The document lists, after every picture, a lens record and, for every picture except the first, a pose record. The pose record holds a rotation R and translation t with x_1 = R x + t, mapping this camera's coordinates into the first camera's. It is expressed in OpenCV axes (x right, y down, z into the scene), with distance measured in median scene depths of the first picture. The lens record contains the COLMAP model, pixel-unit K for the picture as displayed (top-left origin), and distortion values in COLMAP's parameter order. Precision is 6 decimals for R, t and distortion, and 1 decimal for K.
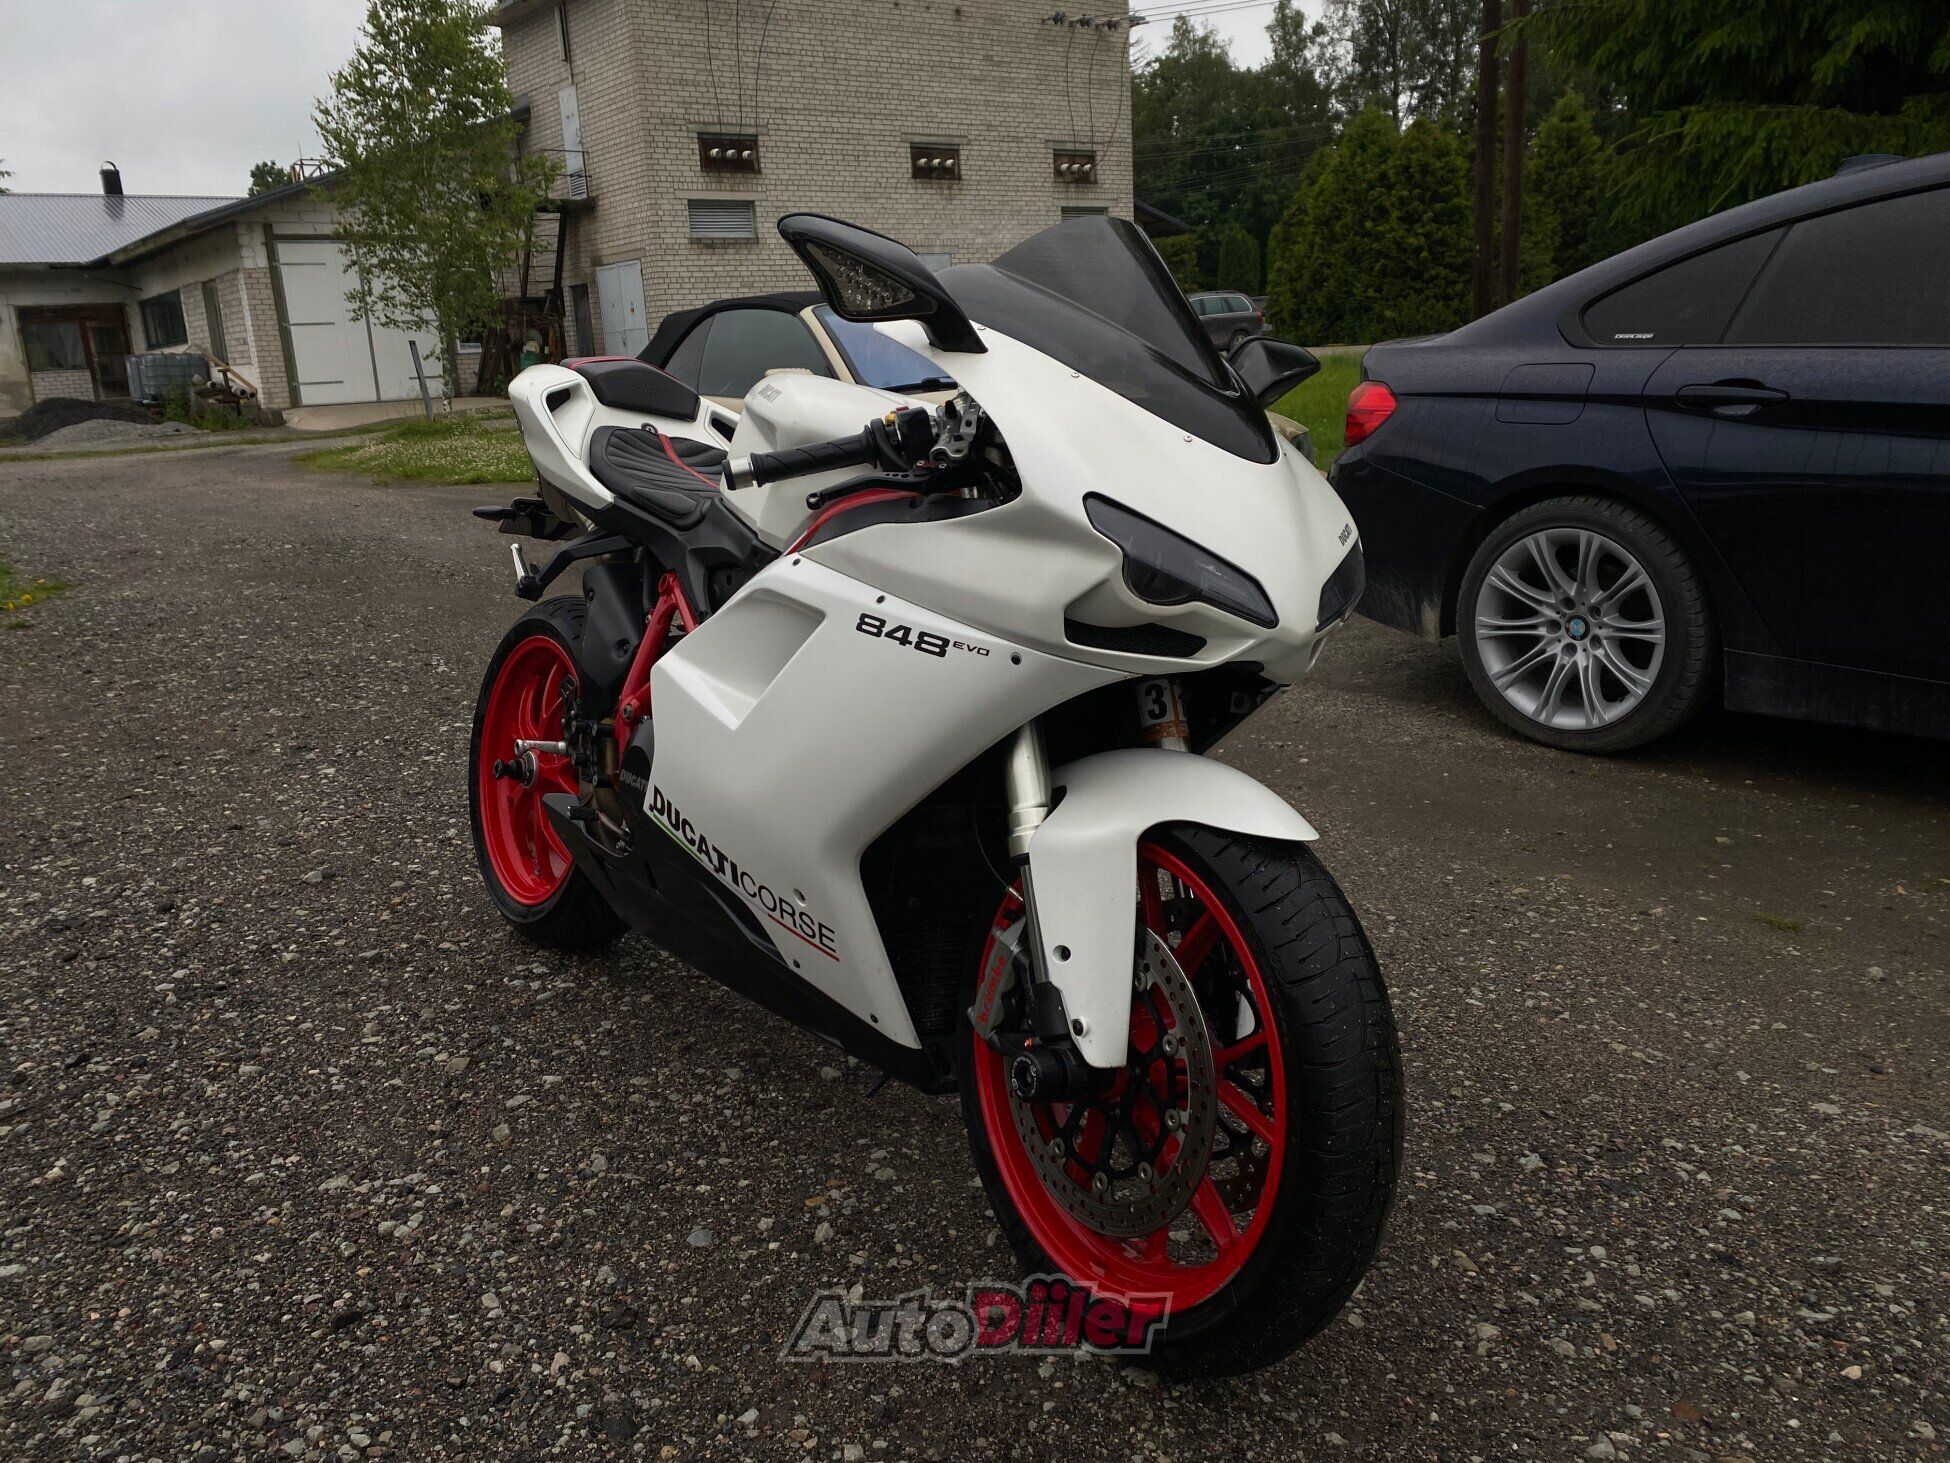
lens RADIAL K [[1494.0, 0, 977.8], [0, 1494.0, 725.1], [0, 0, 1]] dist [0.010584, -0.003382]
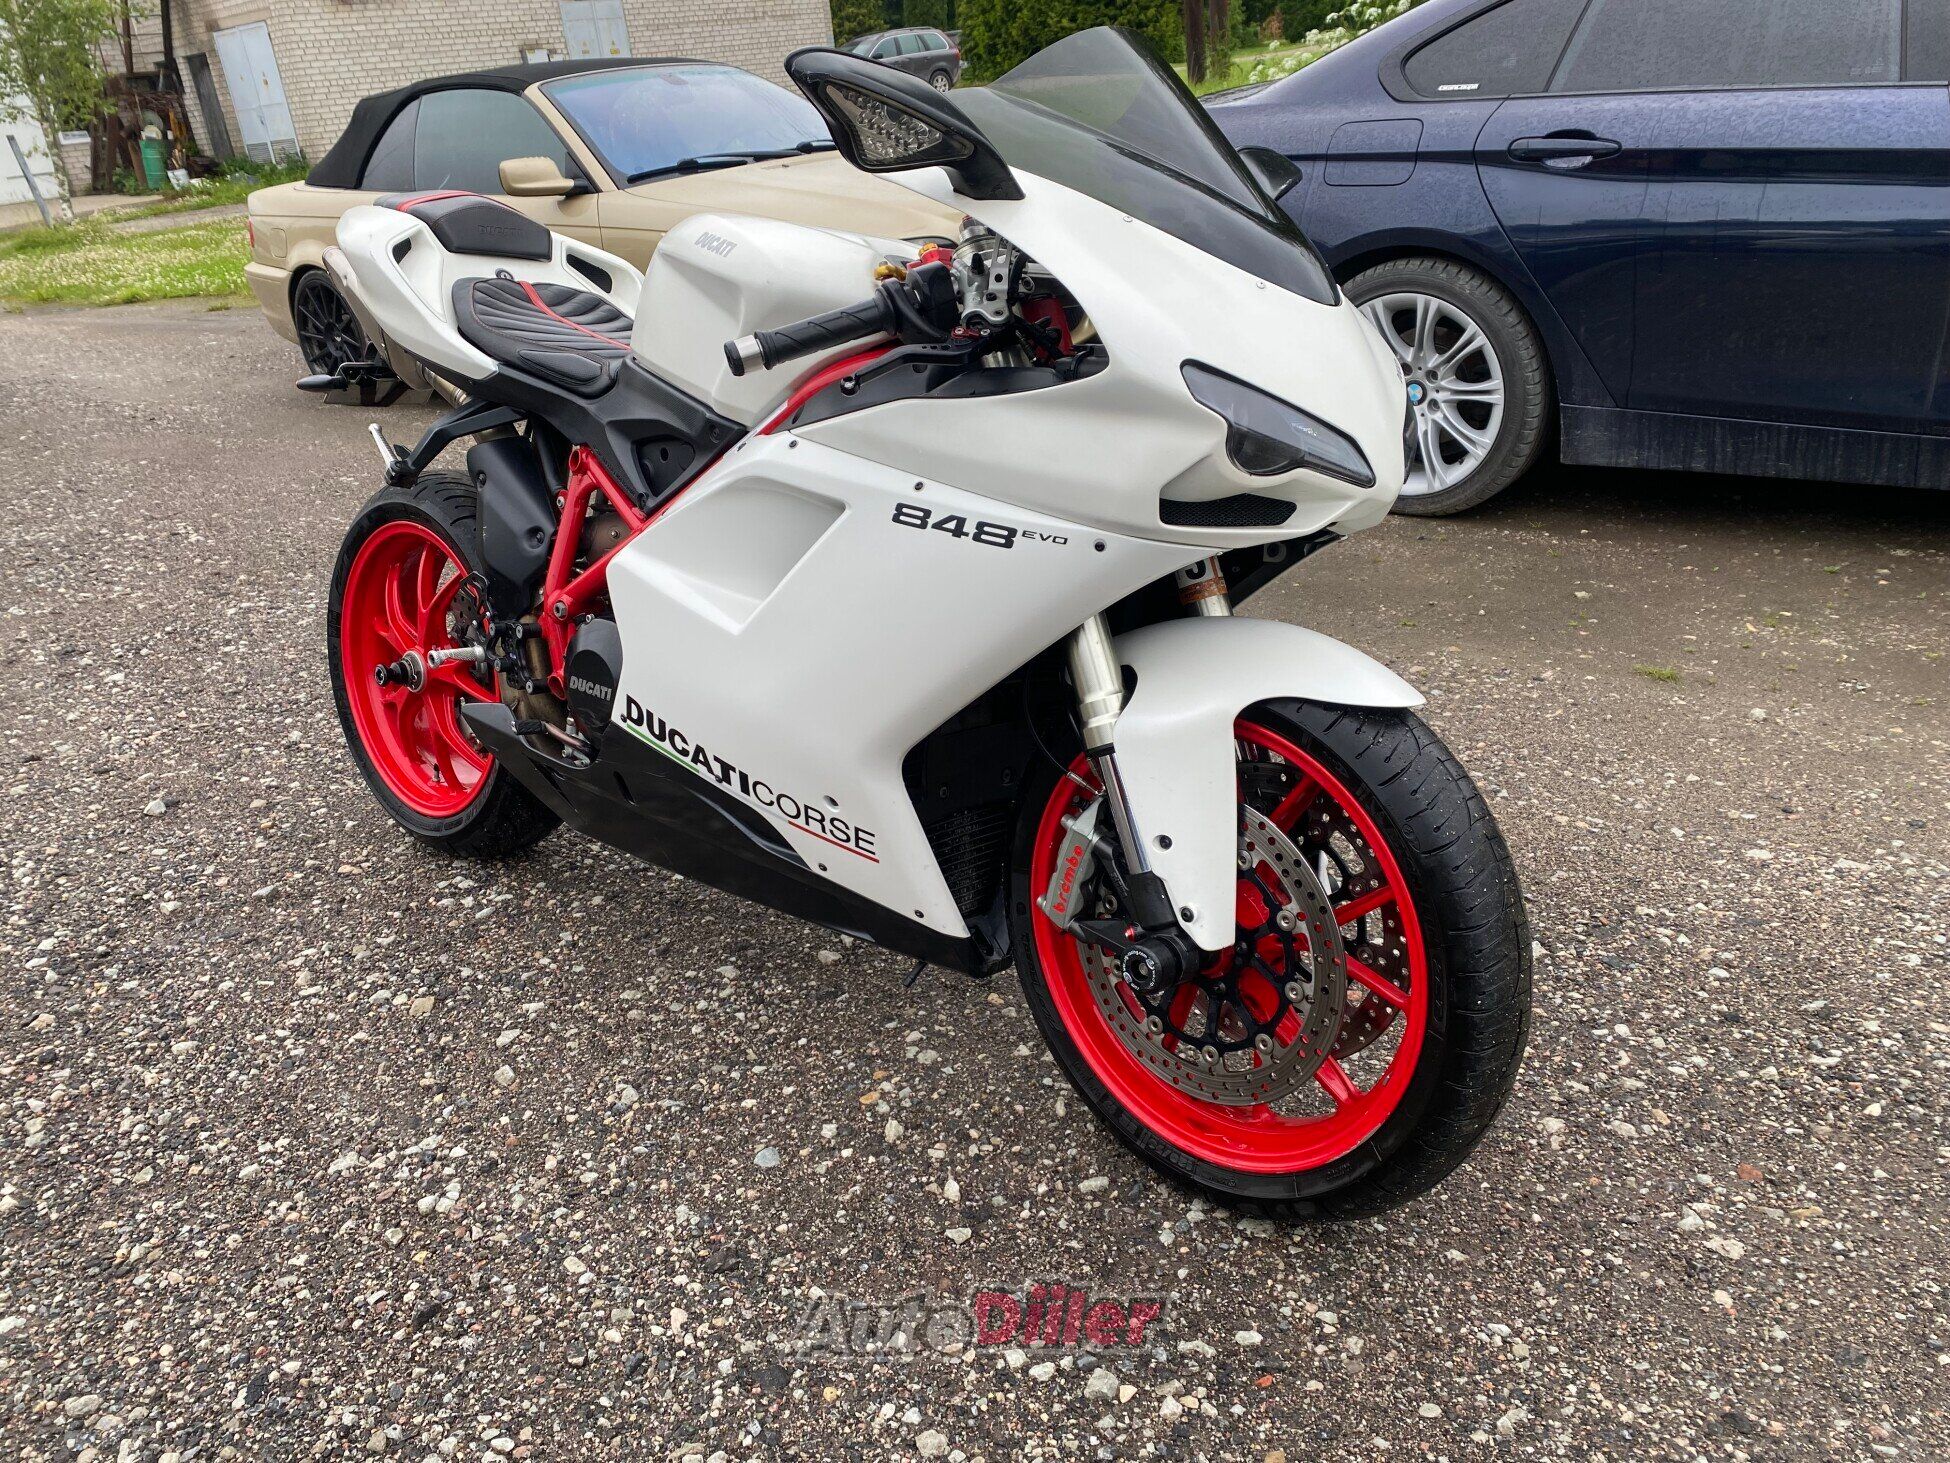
lens RADIAL K [[1485.4, 0, 973.4], [0, 1485.4, 738.5], [0, 0, 1]] dist [0.013934, -0.010547]
pose [[0.978271, -0.126024, 0.164630, -0.169502], [0.097526, 0.980433, 0.170996, -0.071572], [-0.182959, -0.151225, 0.971420, 0.075499]]
